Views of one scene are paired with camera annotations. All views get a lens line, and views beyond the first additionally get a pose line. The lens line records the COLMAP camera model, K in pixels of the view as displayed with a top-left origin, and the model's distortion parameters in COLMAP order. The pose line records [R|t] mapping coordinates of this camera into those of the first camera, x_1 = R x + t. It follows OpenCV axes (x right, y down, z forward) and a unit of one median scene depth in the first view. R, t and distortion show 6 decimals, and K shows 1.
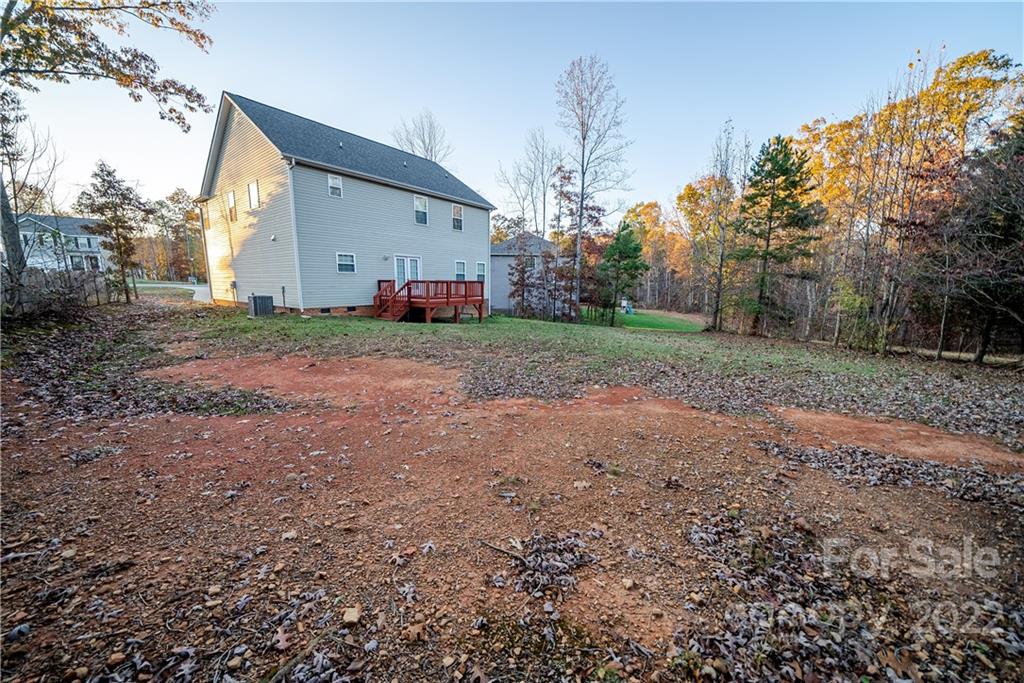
lens RADIAL K [[368.1, 0, 512.0], [0, 368.1, 341.5], [0, 0, 1]] dist [-0.011114, -0.000013]
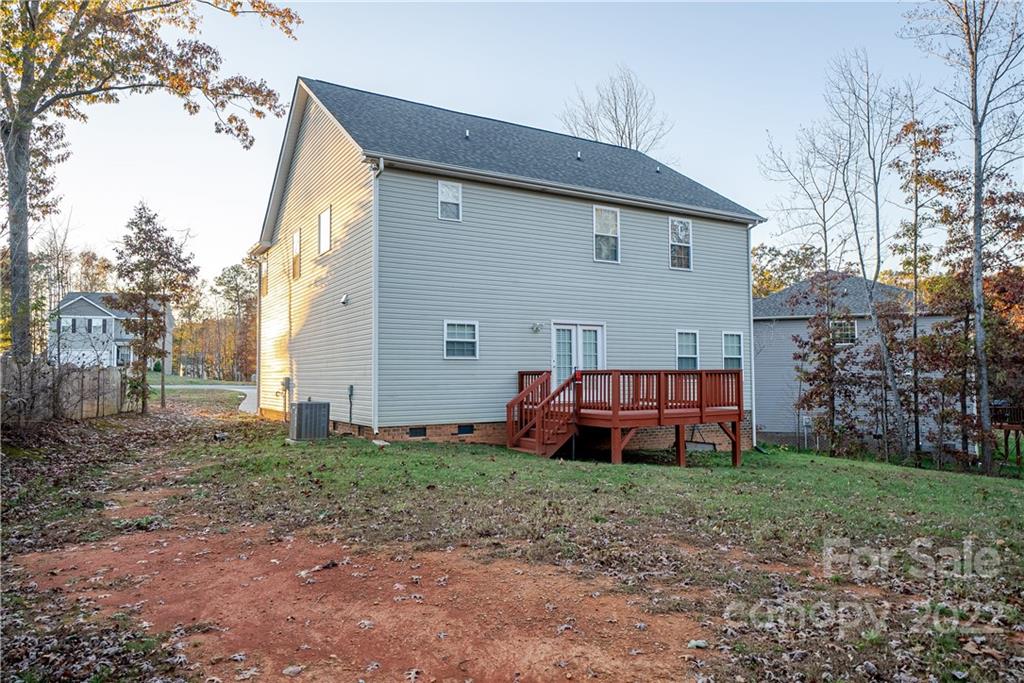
lens RADIAL K [[665.9, 0, 507.7], [0, 665.9, 343.6], [0, 0, 1]] dist [0.033486, -0.000406]
pose [[0.922551, -0.034208, -0.384356, -0.027071], [-0.048729, 0.977761, -0.203984, -0.017592], [0.382787, 0.206914, 0.900367, 0.161445]]
